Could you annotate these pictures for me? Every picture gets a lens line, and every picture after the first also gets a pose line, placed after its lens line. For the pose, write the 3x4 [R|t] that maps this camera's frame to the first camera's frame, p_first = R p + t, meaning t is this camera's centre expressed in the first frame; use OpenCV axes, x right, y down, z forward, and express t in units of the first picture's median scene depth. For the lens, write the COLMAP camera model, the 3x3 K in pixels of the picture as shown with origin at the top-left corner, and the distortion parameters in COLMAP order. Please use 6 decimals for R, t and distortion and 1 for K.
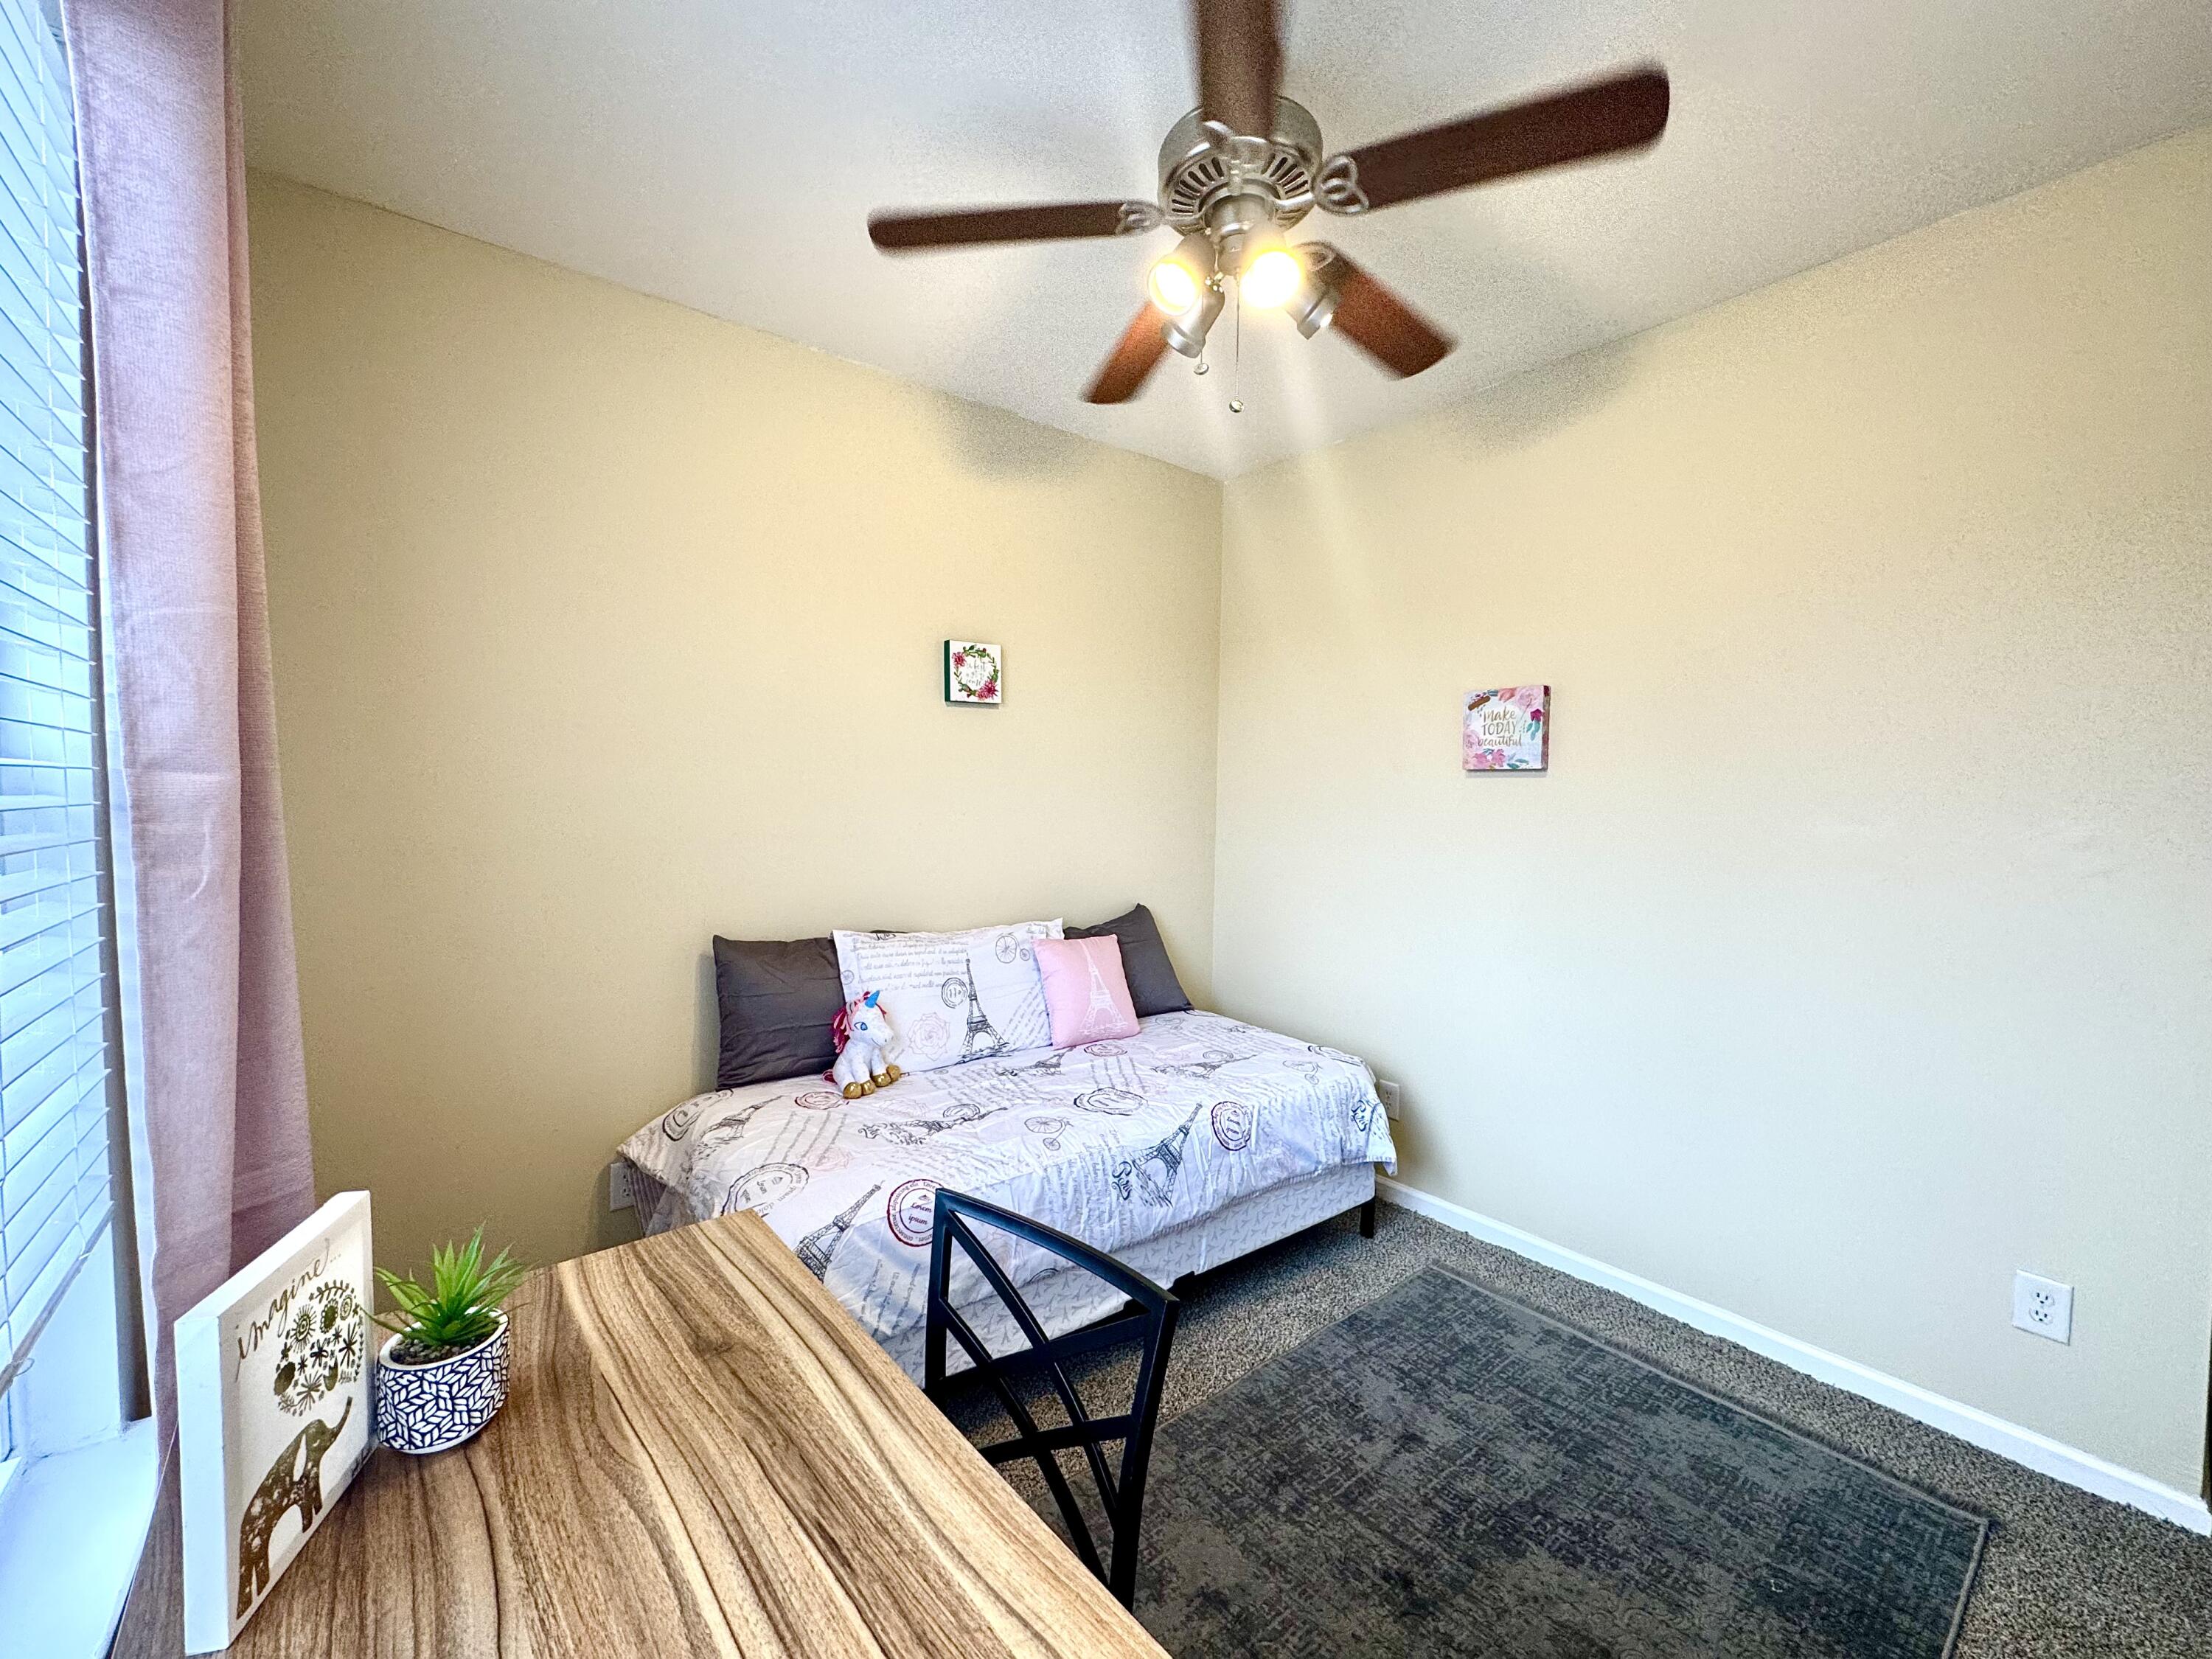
lens RADIAL K [[879.8, 0, 1106.5], [0, 879.8, 828.9], [0, 0, 1]] dist [-0.003499, 0.001074]
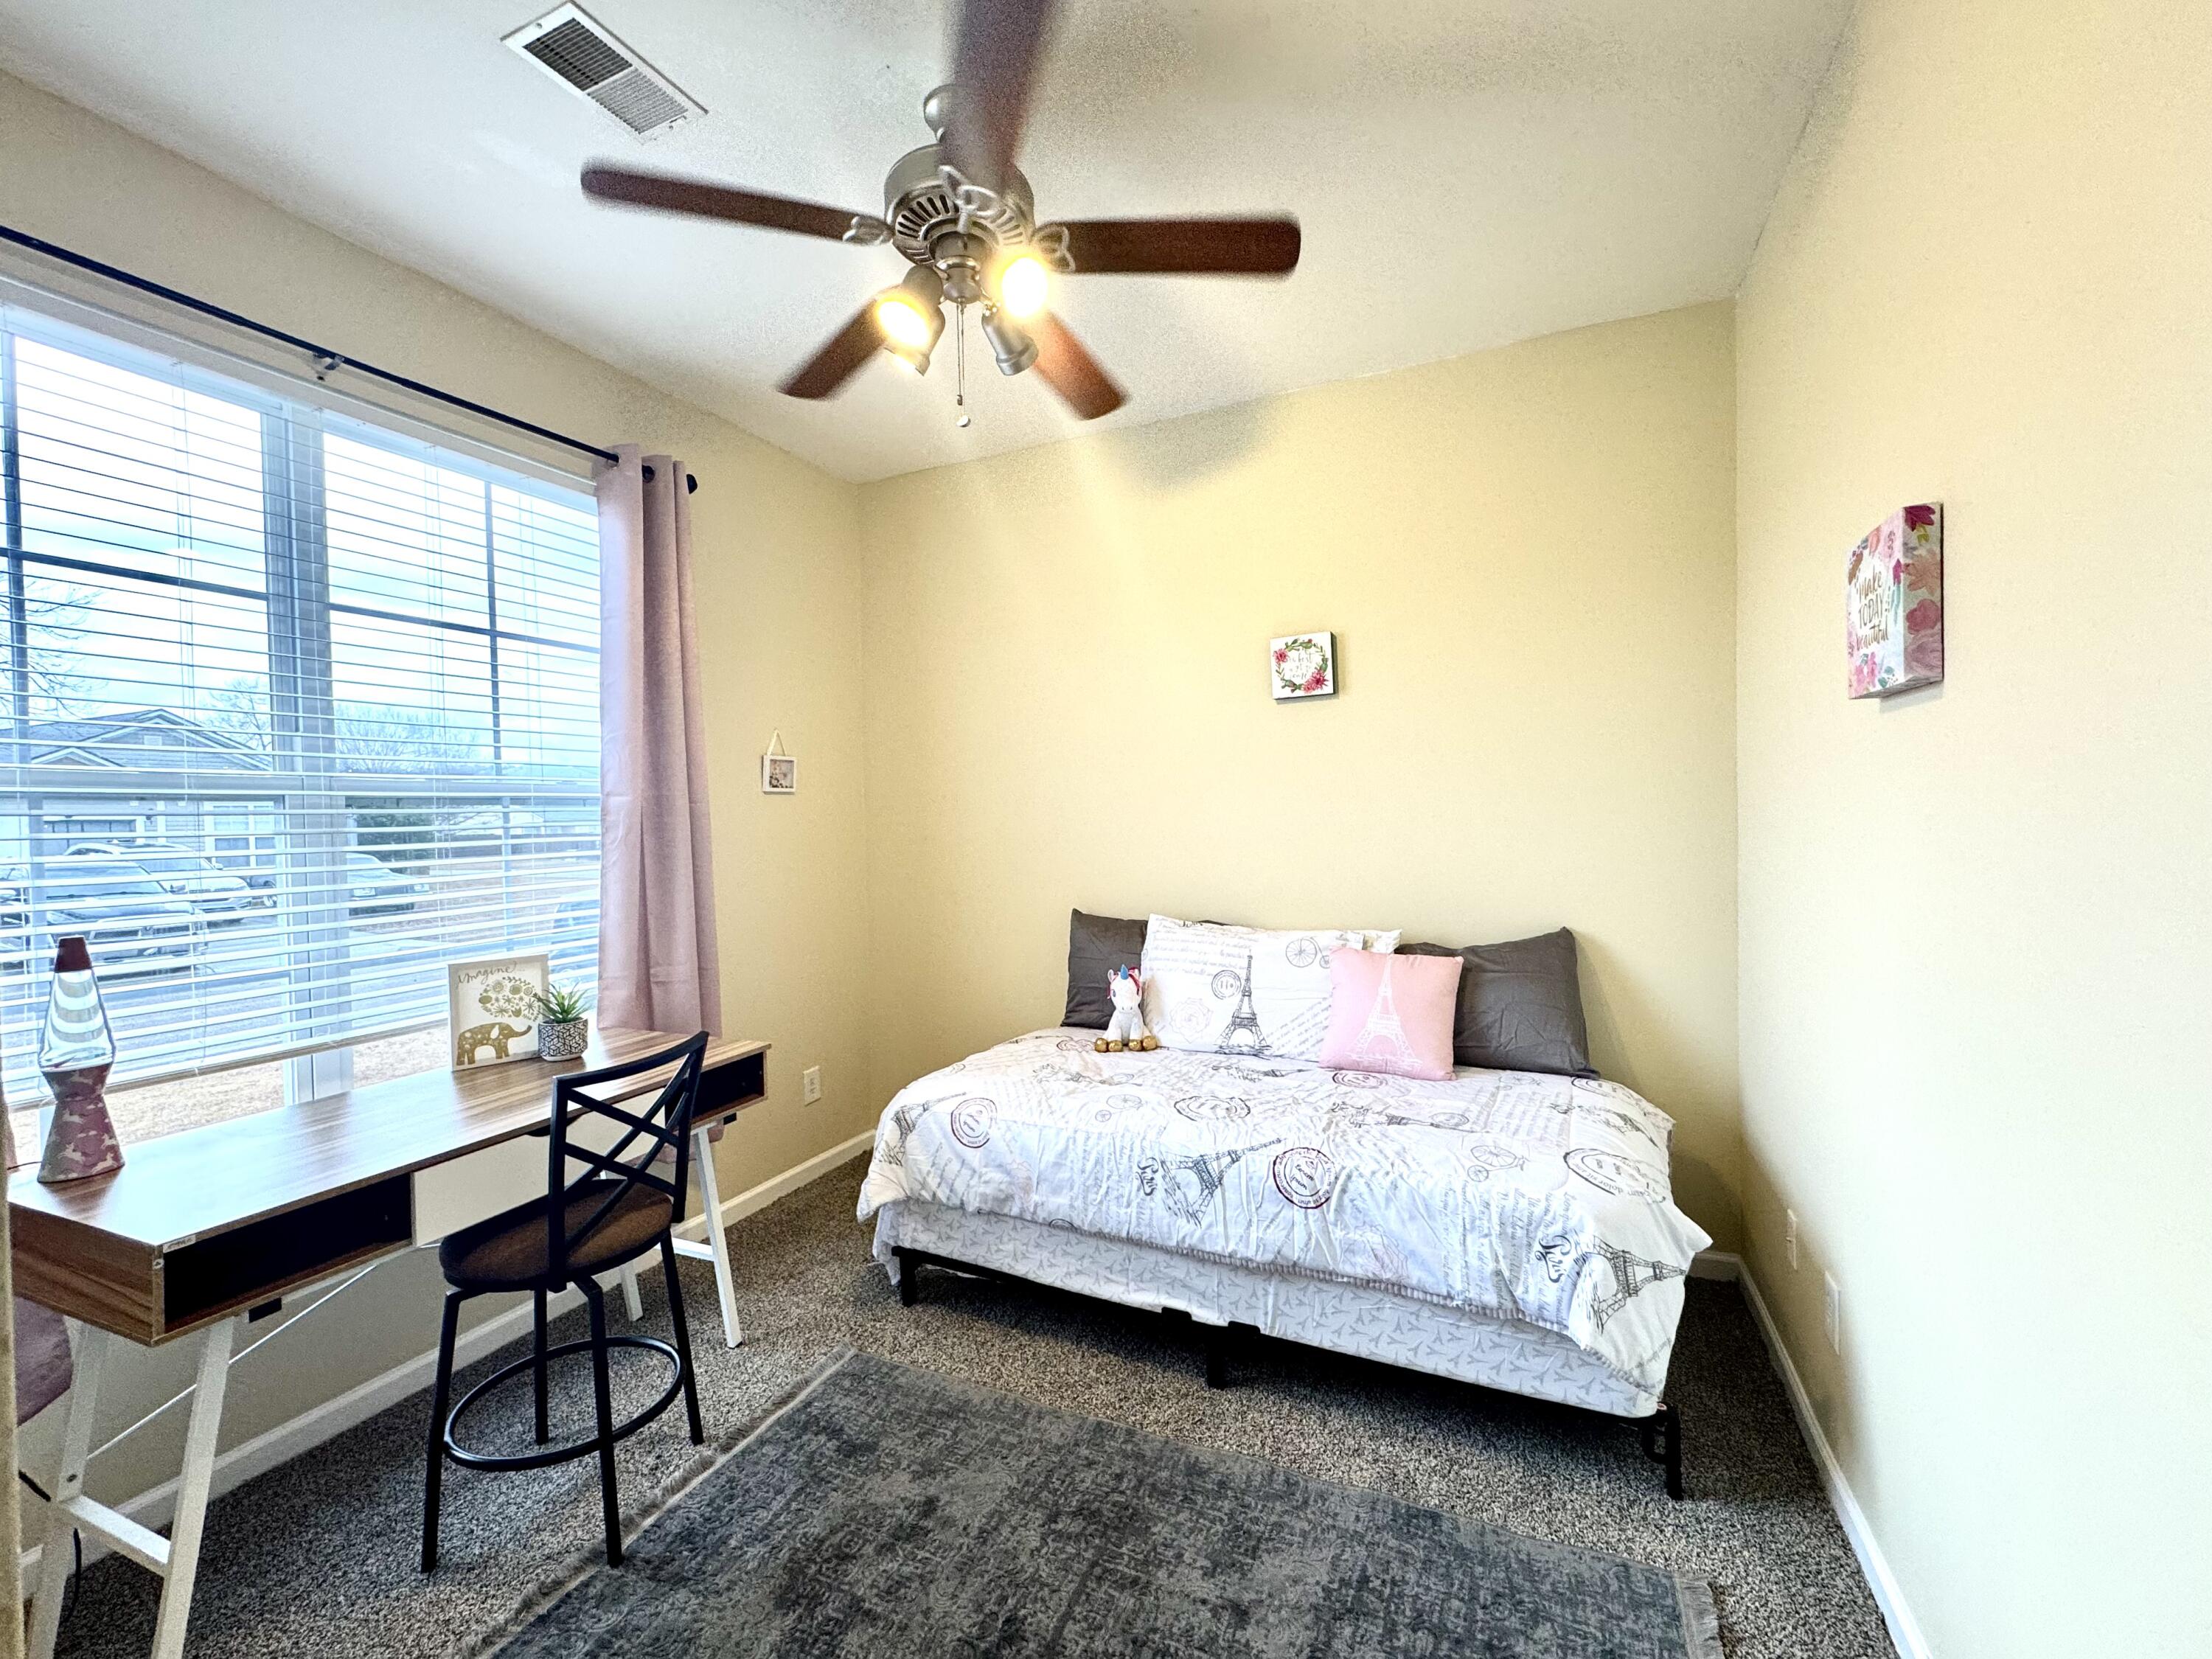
lens RADIAL K [[928.5, 0, 1098.5], [0, 928.5, 828.1], [0, 0, 1]] dist [-0.003387, 0.001005]
pose [[0.449406, -0.011248, -0.893257, 0.812622], [-0.007352, 0.999840, -0.016289, 0.024194], [0.893297, 0.013888, 0.449252, 0.417904]]
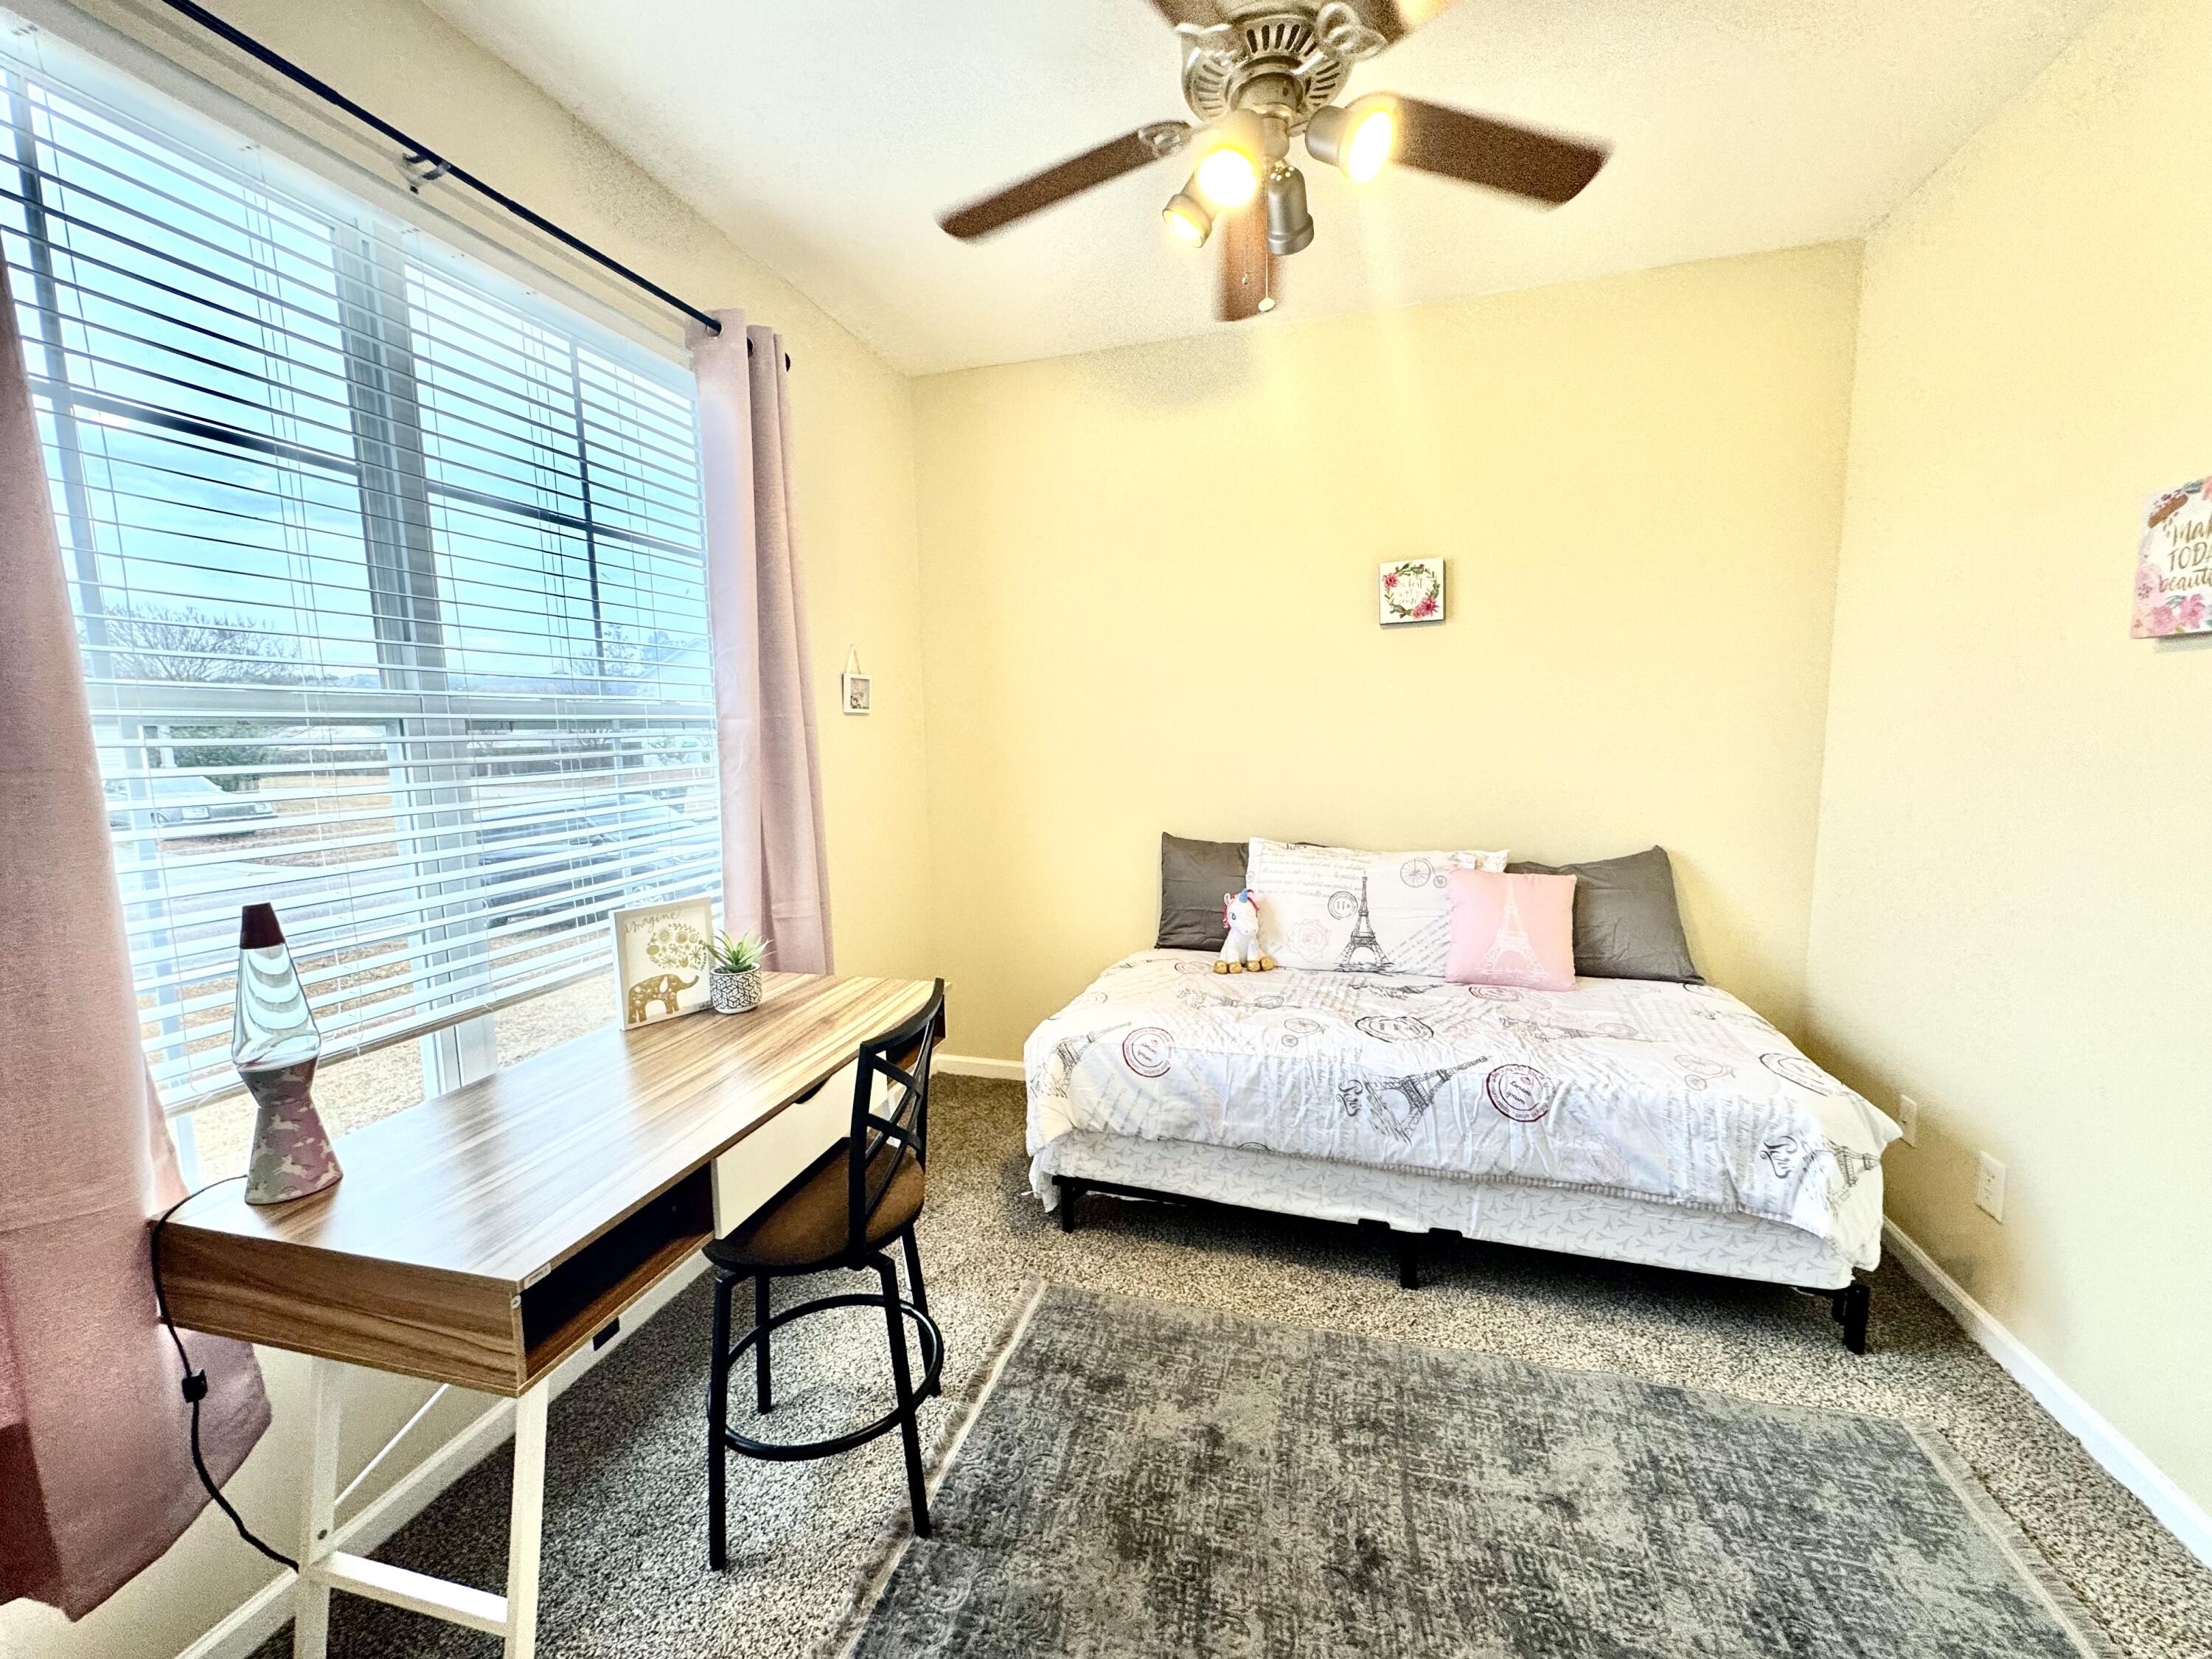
lens RADIAL K [[879.8, 0, 1099.5], [0, 879.8, 827.7], [0, 0, 1]] dist [-0.003499, 0.001074]
pose [[0.576028, 0.067192, -0.814663, 0.571596], [-0.005870, 0.996930, 0.078075, 0.013194], [0.817409, -0.040191, 0.574654, 0.173332]]
